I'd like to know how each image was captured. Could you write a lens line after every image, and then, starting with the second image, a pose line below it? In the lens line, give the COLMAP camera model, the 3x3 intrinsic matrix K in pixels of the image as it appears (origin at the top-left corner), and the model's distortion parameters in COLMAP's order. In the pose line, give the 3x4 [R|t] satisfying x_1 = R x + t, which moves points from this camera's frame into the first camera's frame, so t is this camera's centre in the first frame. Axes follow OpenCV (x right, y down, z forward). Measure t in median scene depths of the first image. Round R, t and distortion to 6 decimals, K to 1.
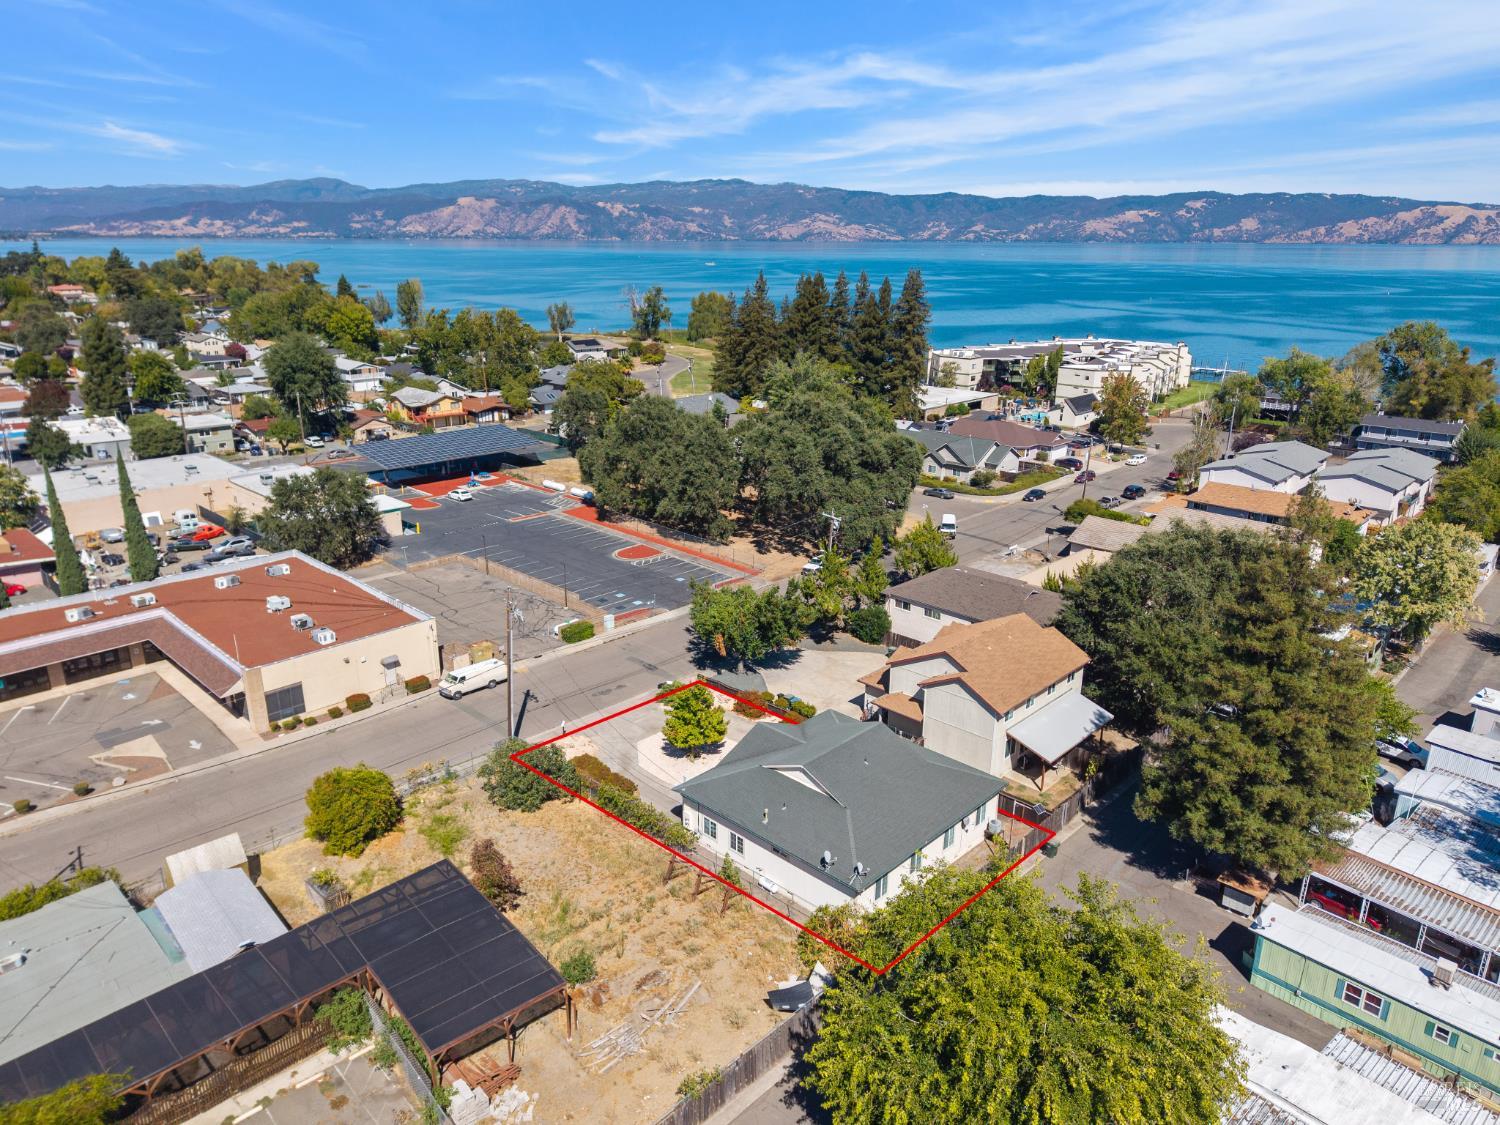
lens RADIAL K [[999.5, 0, 750.0], [0, 999.5, 562.5], [0, 0, 1]] dist [0.028797, -0.026402]
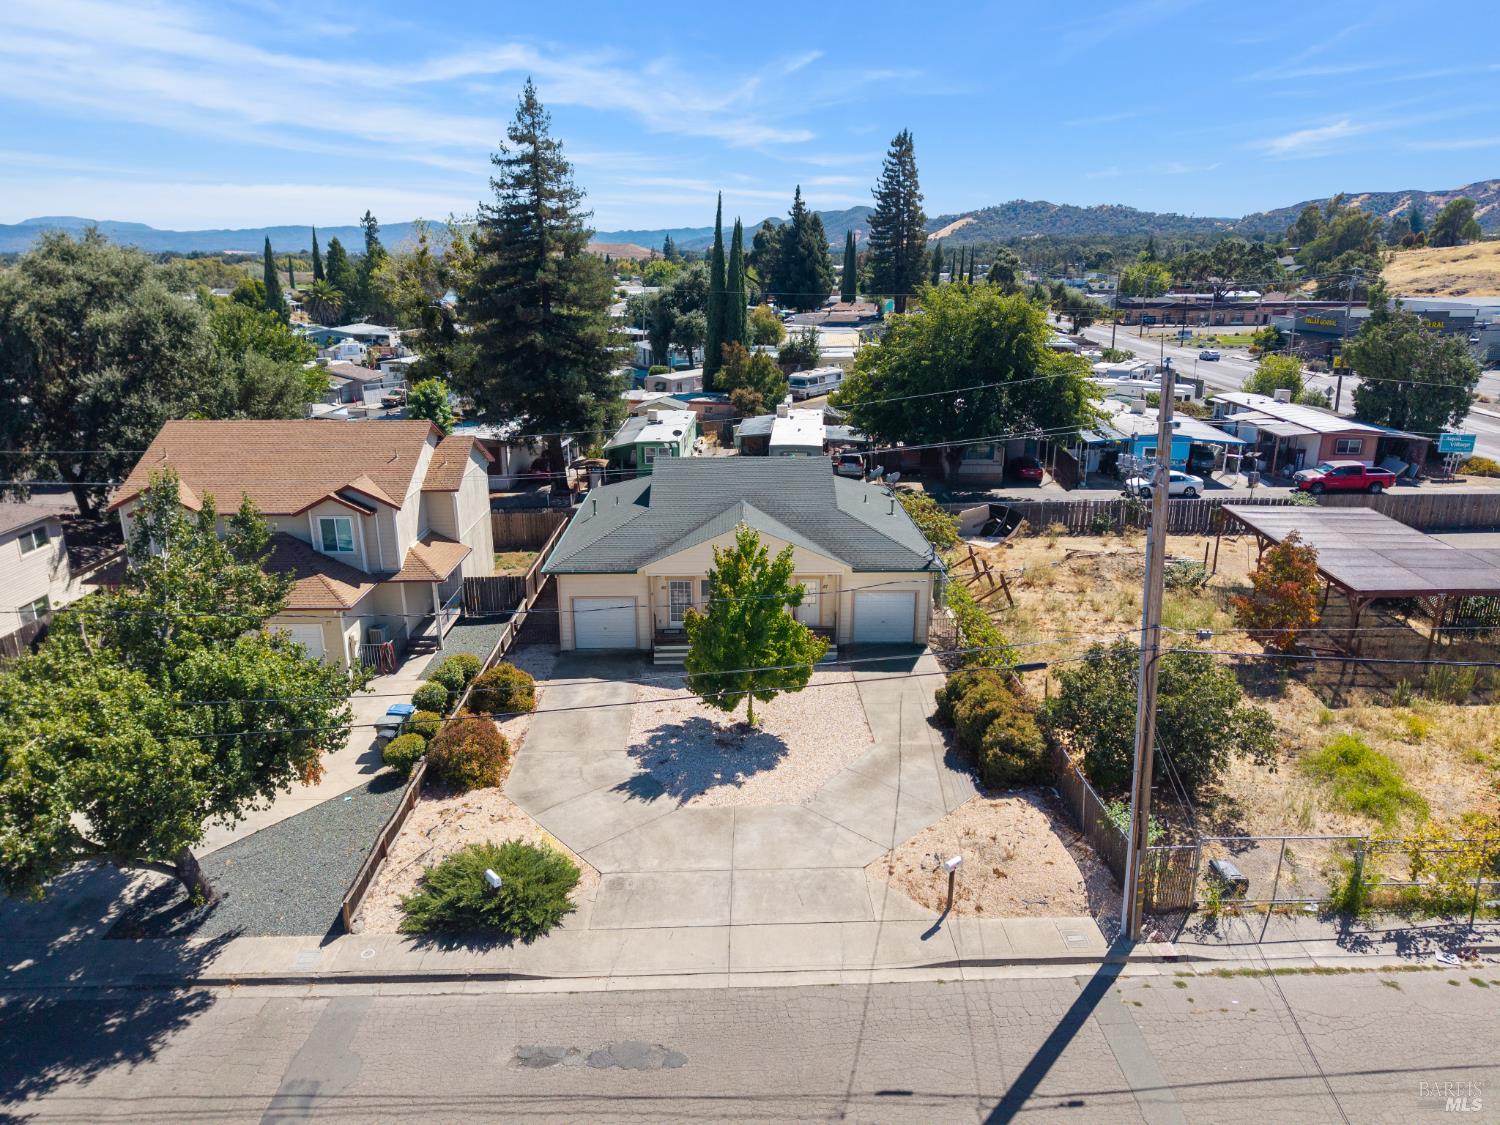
lens RADIAL K [[999.5, 0, 750.0], [0, 999.5, 562.5], [0, 0, 1]] dist [0.028797, -0.026402]
pose [[-0.705338, -0.209864, 0.677093, -0.264684], [0.215566, 0.846434, 0.486909, -0.065376], [-0.675300, 0.489394, -0.551783, 0.928781]]
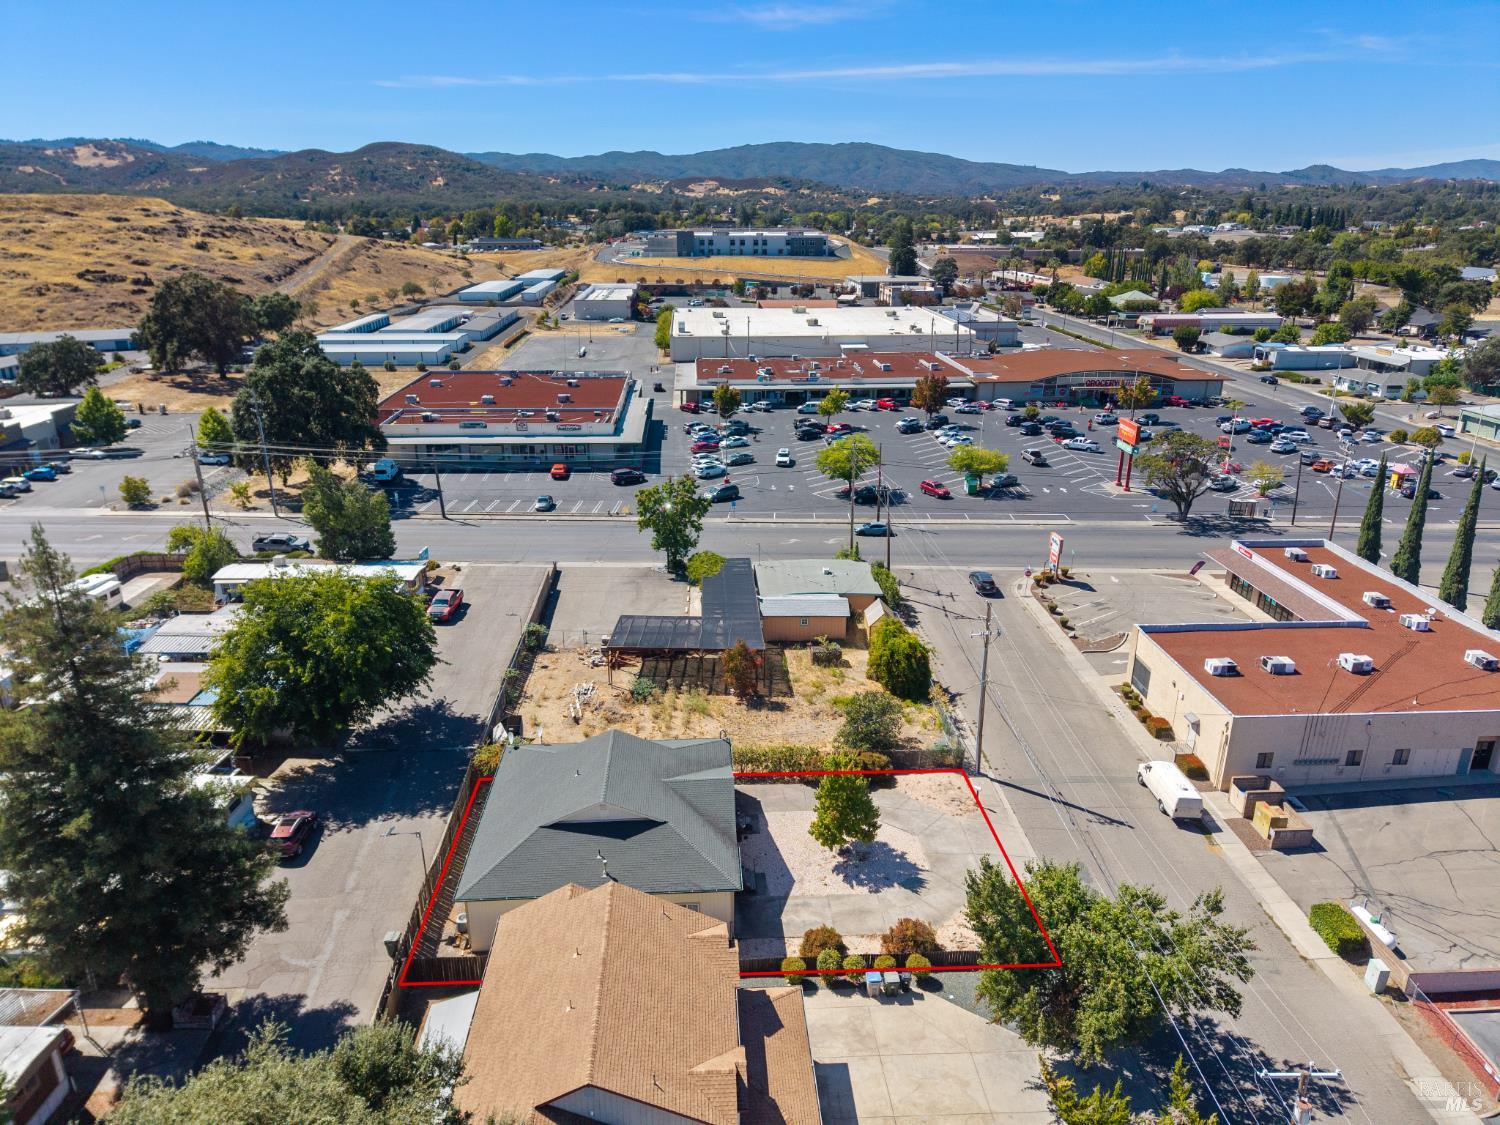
lens RADIAL K [[999.5, 0, 750.0], [0, 999.5, 562.5], [0, 0, 1]] dist [0.028797, -0.026402]
pose [[-0.681627, 0.236690, -0.692360, 0.389349], [-0.230740, 0.828423, 0.510367, -0.308782], [0.694366, 0.507635, -0.510061, 0.955949]]
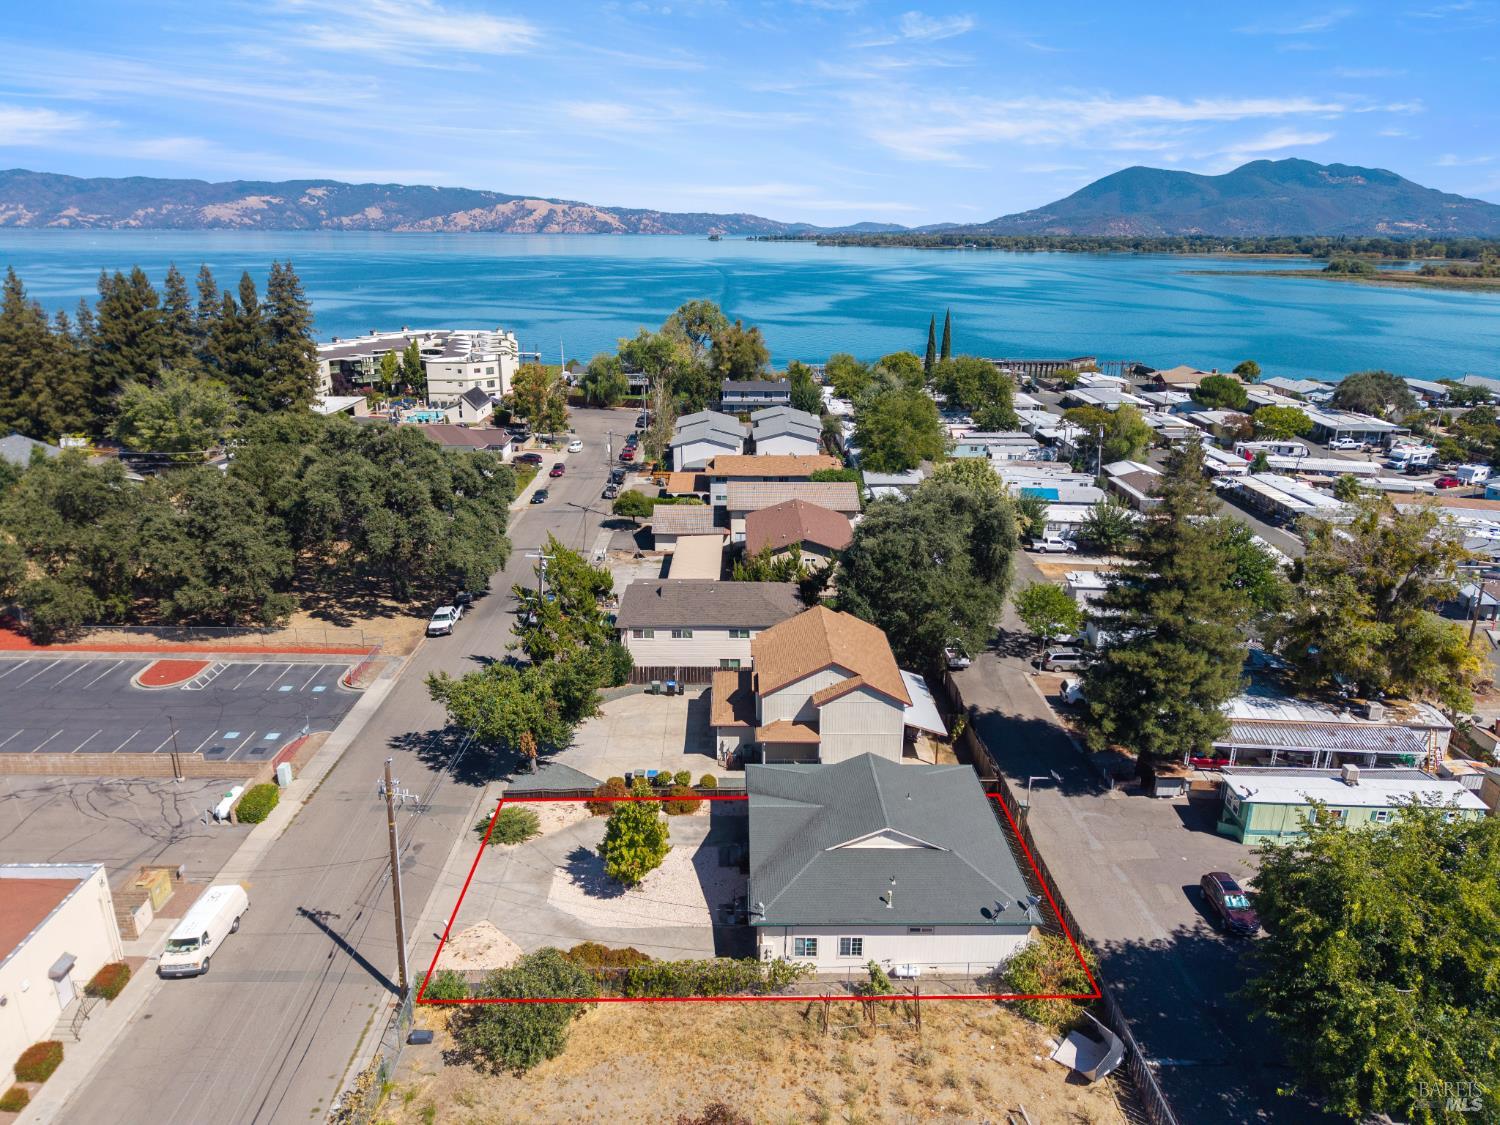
lens RADIAL K [[999.5, 0, 750.0], [0, 999.5, 562.5], [0, 0, 1]] dist [0.028797, -0.026402]
pose [[0.710967, -0.220271, 0.667837, -0.355614], [0.212970, 0.972523, 0.094039, -0.082033], [-0.670201, 0.075371, 0.738343, 0.258330]]
